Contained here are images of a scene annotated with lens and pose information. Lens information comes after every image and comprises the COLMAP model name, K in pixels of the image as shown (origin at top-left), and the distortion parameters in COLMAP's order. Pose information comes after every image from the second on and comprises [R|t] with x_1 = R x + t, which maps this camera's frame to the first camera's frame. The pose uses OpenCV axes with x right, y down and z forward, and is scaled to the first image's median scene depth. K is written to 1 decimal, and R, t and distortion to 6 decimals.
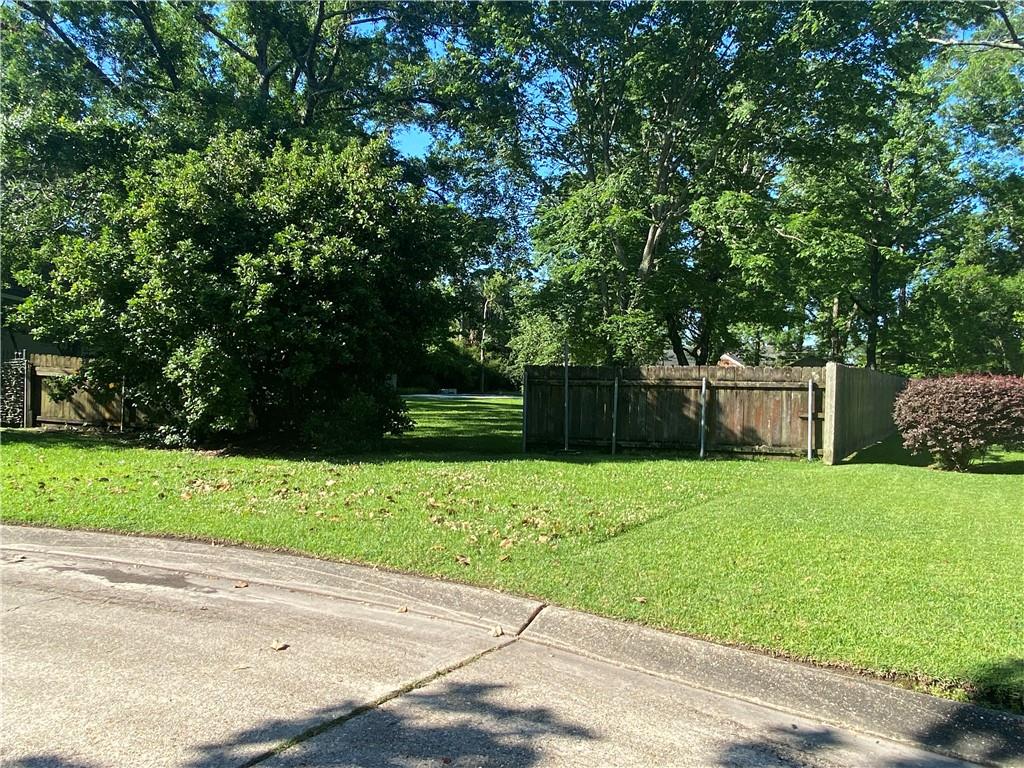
lens RADIAL K [[722.5, 0, 515.2], [0, 722.5, 384.1], [0, 0, 1]] dist [0.023288, -0.003272]
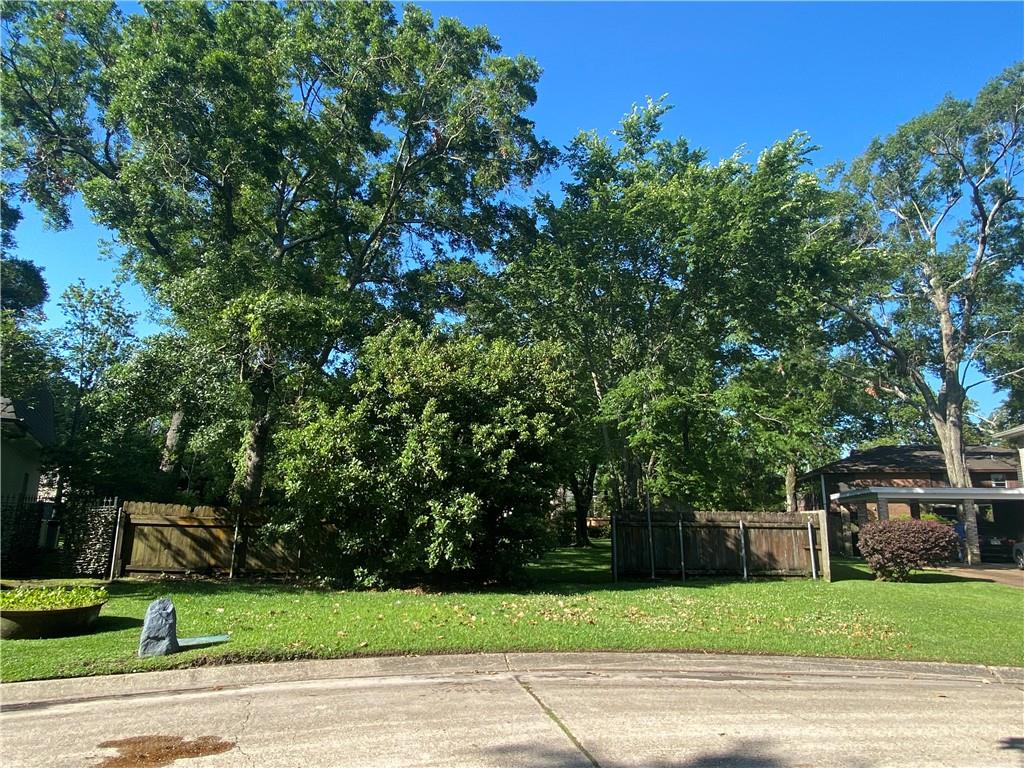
lens RADIAL K [[637.3, 0, 520.9], [0, 637.3, 375.0], [0, 0, 1]] dist [0.034410, -0.037835]
pose [[0.943788, 0.063836, 0.324330, -0.539182], [0.008509, 0.976158, -0.216894, -0.017792], [-0.330443, 0.207461, 0.920743, -0.051684]]
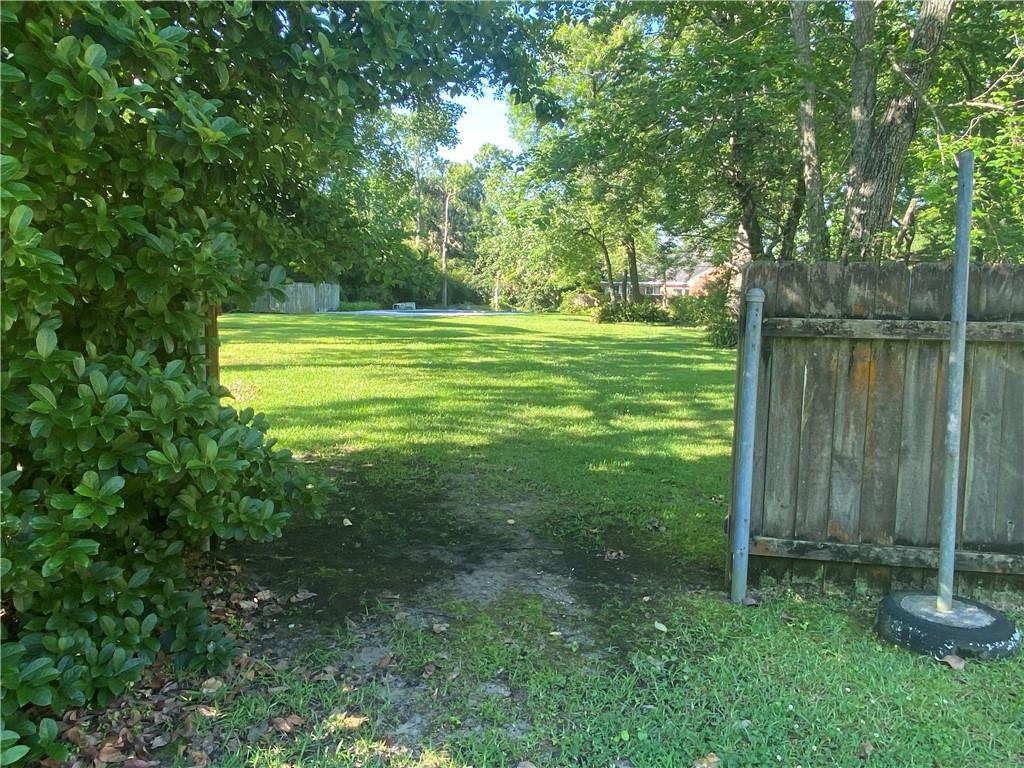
lens RADIAL K [[722.5, 0, 513.8], [0, 722.5, 388.9], [0, 0, 1]] dist [0.023288, -0.003272]
pose [[0.998110, -0.010159, 0.060606, -0.089757], [0.002179, 0.991471, 0.130310, -0.016356], [-0.061413, -0.129932, 0.989619, 0.761315]]
